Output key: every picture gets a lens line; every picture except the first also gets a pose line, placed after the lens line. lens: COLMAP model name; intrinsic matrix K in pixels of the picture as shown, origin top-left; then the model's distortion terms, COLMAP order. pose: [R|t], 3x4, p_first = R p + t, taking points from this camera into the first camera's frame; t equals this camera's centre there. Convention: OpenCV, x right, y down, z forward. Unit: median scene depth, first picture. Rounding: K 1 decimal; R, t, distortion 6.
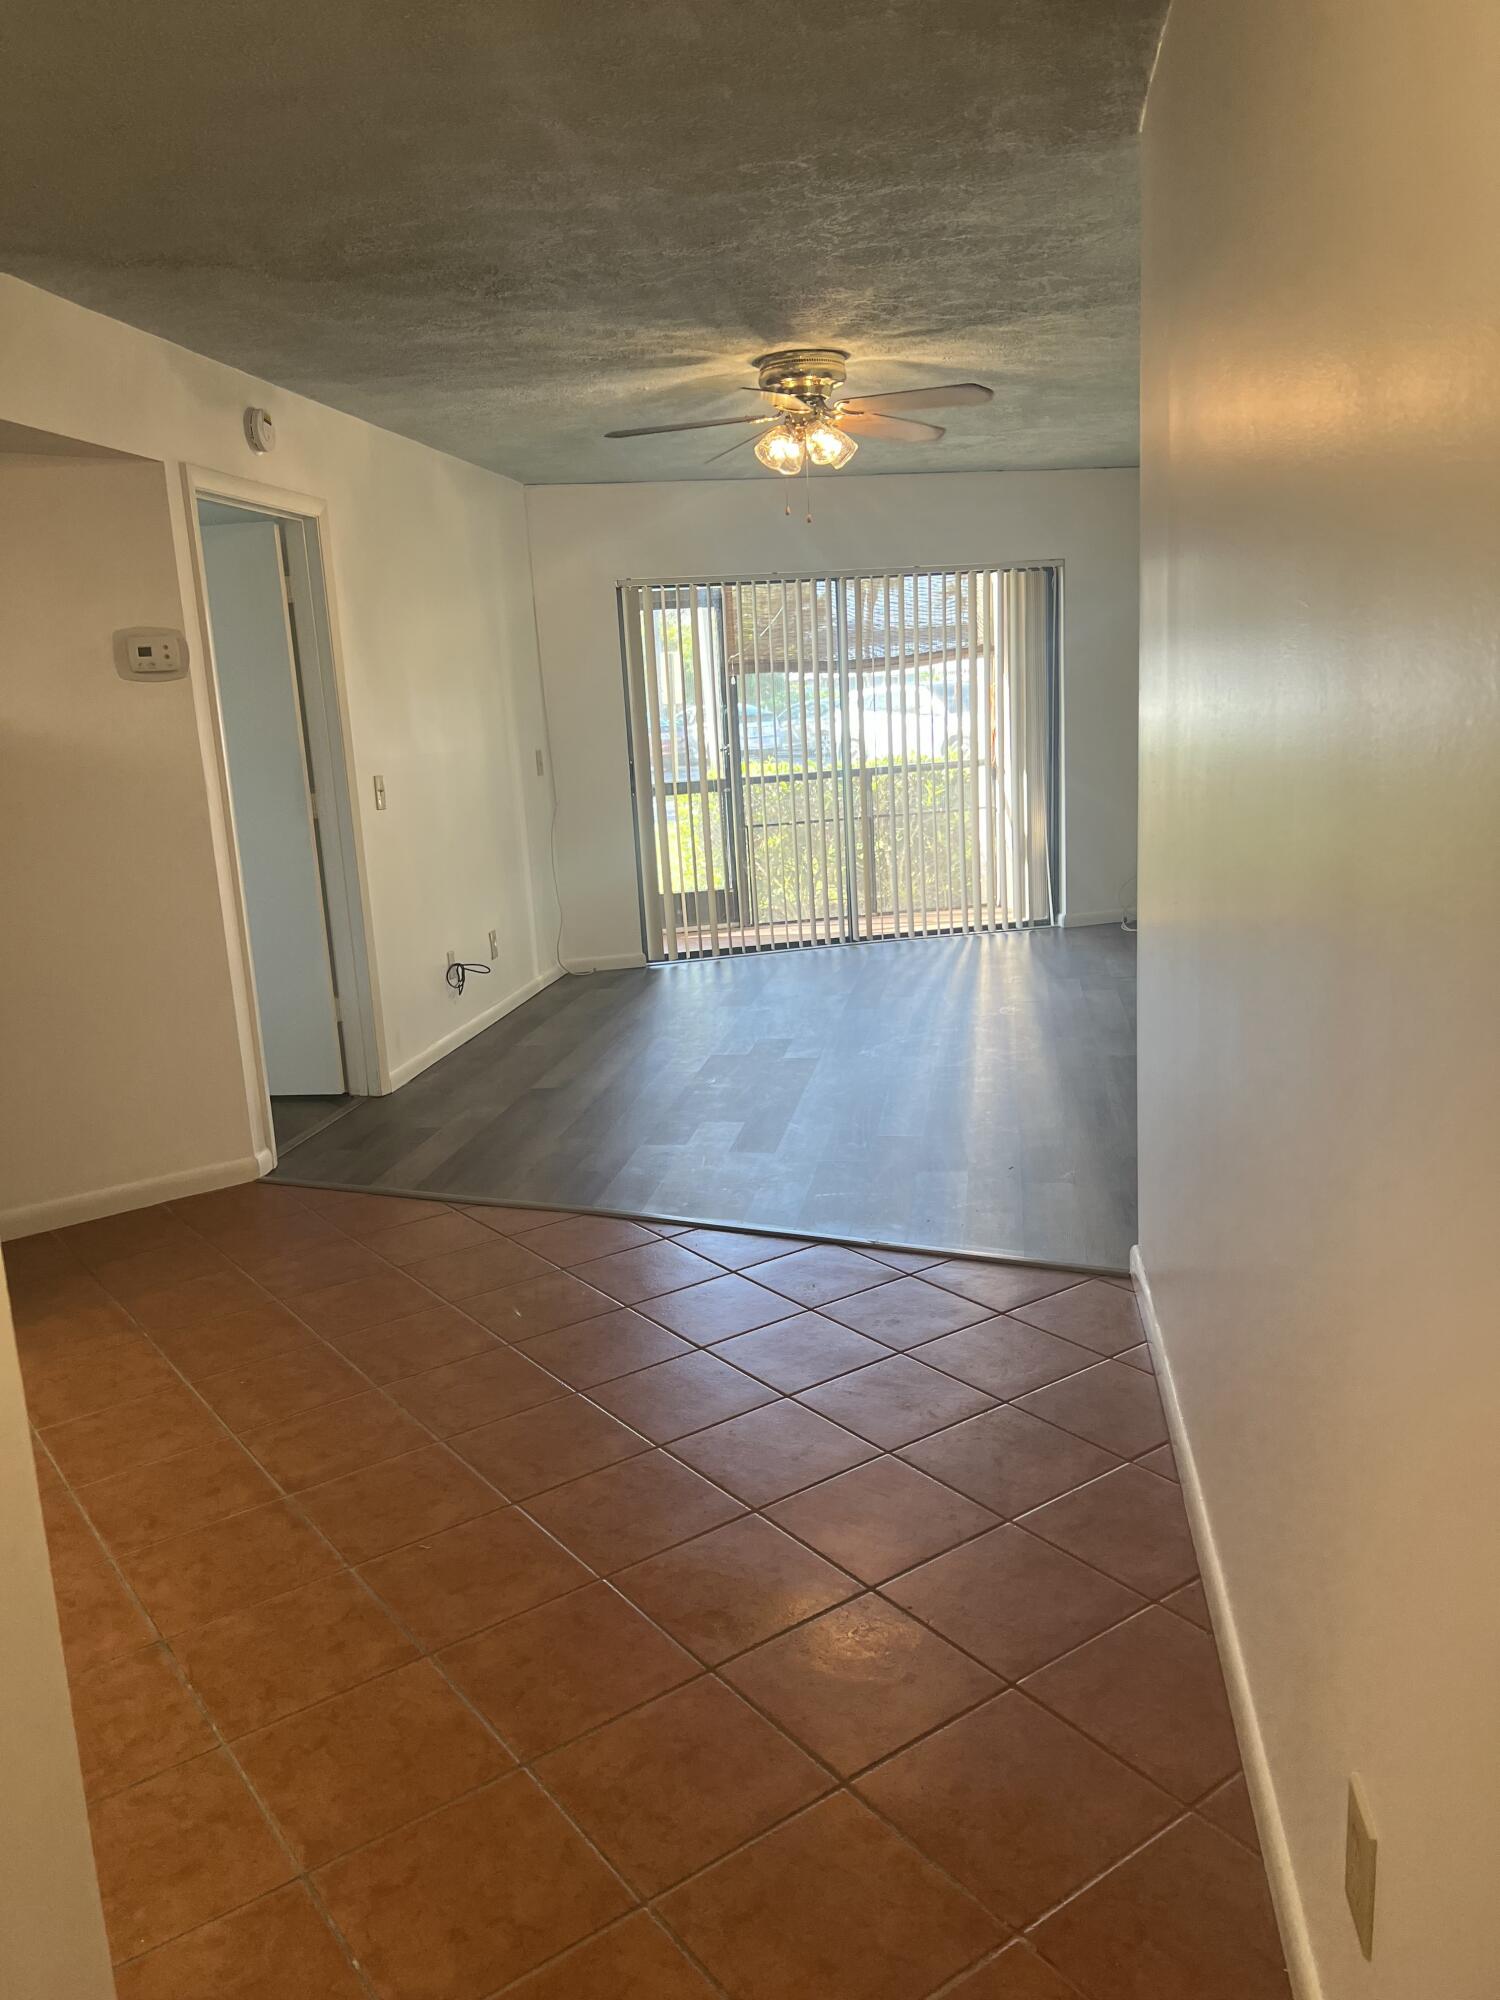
lens RADIAL K [[1490.2, 0, 750.0], [0, 1490.2, 1000.0], [0, 0, 1]] dist [0.000297, -0.008175]
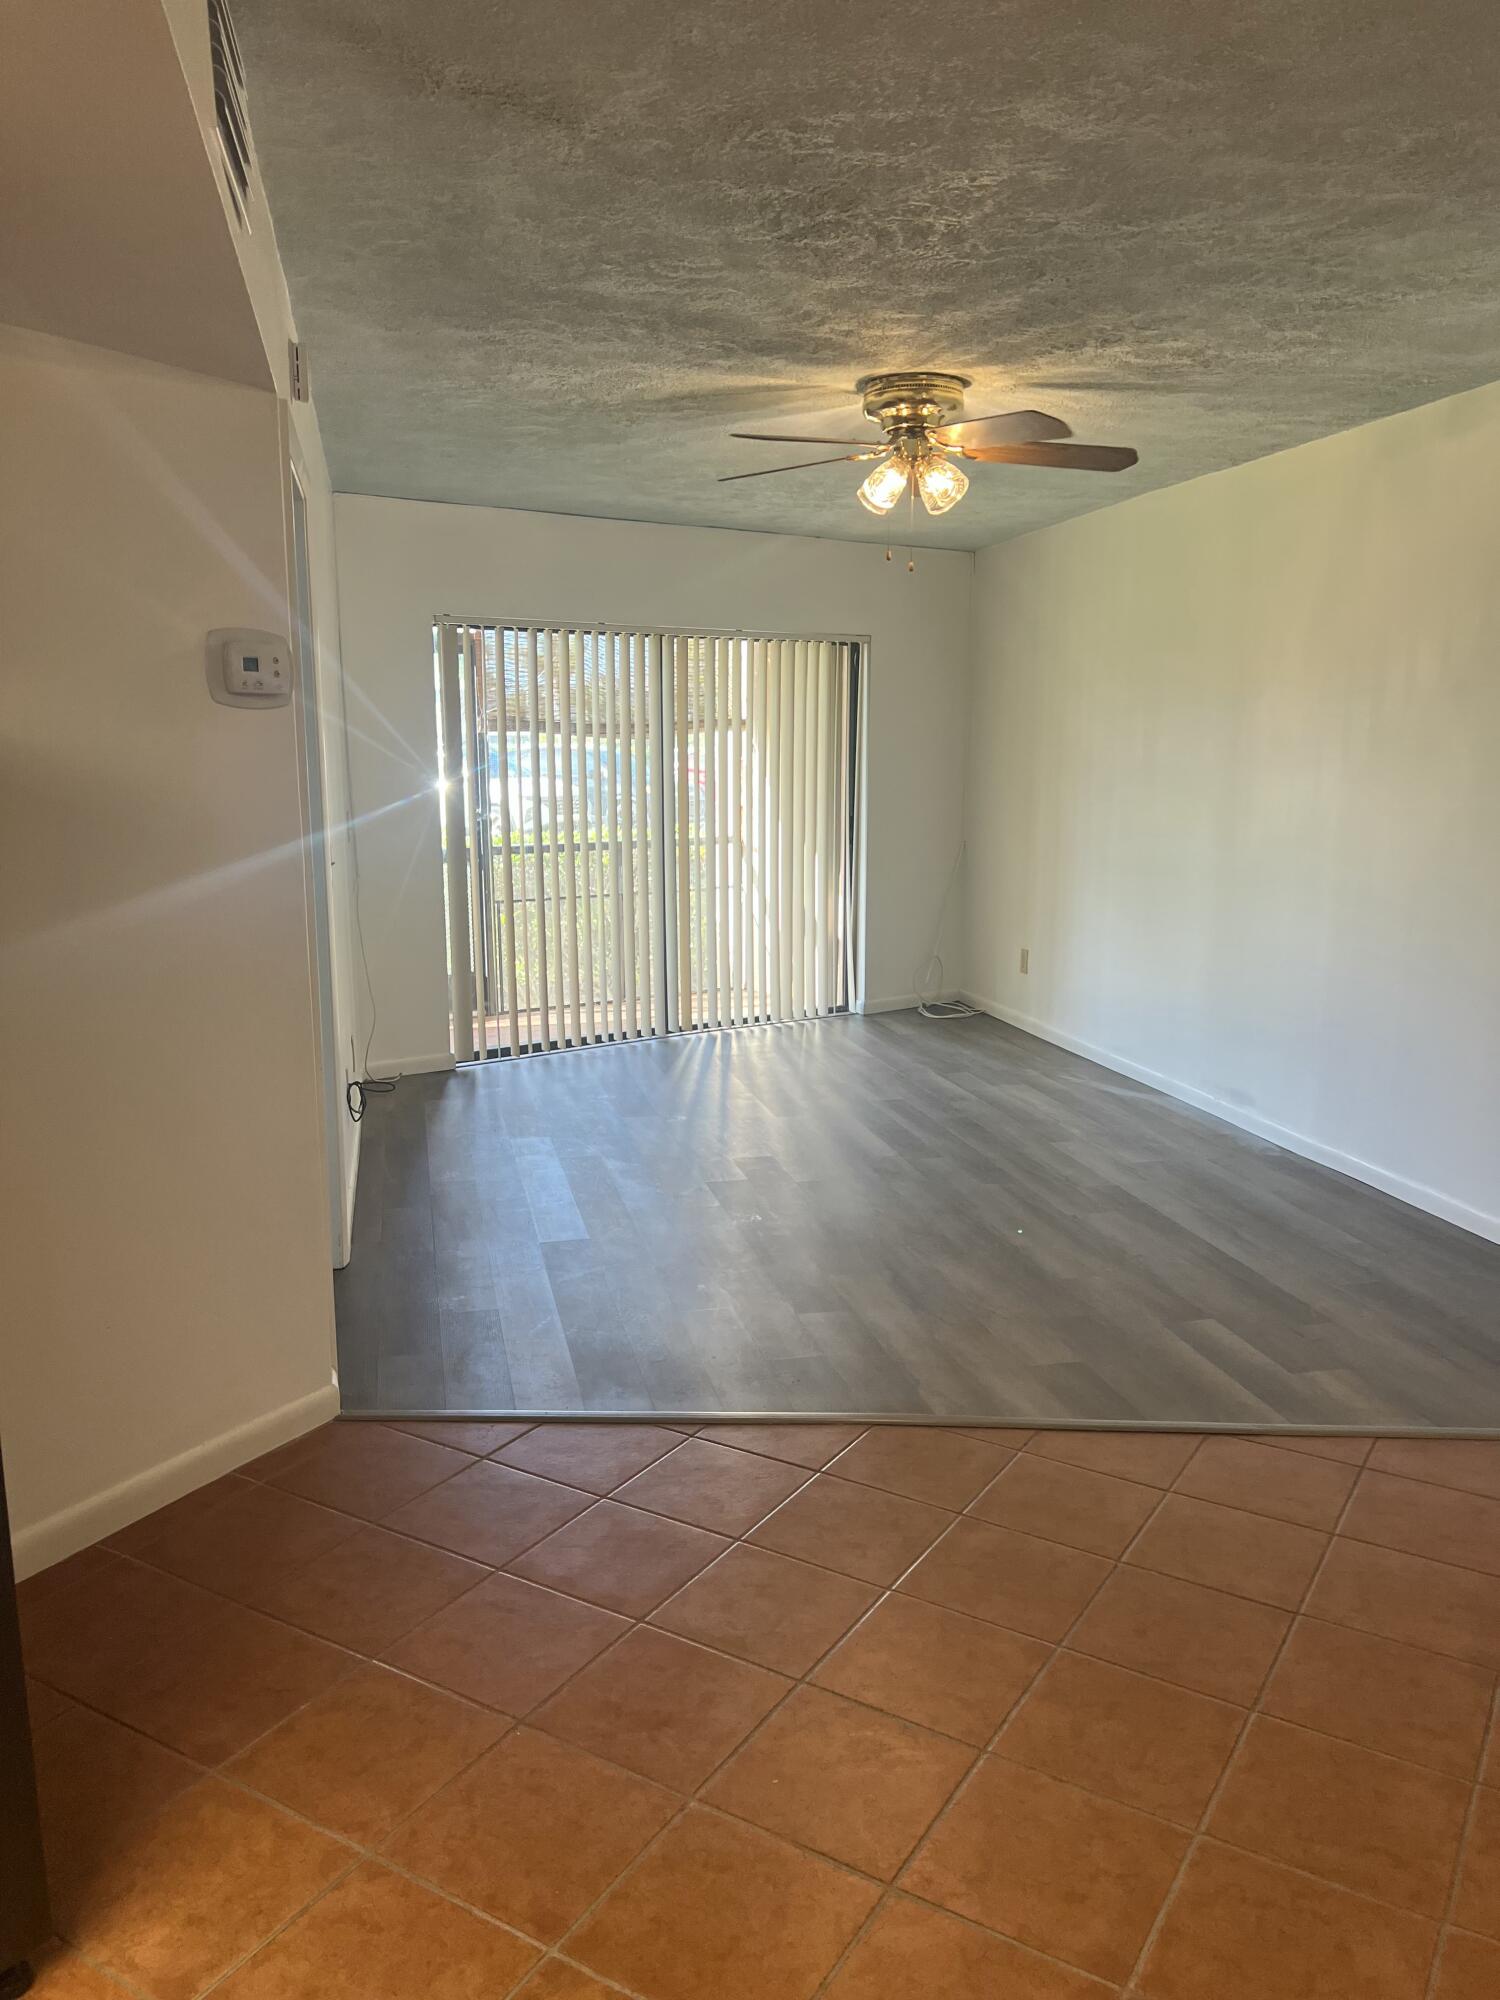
lens RADIAL K [[1490.2, 0, 750.0], [0, 1490.2, 1000.0], [0, 0, 1]] dist [0.000297, -0.008175]
pose [[0.929421, -0.008260, 0.368928, -0.226378], [0.024367, 0.998941, -0.039020, -0.024420], [-0.368215, 0.045256, 0.928639, 0.146937]]
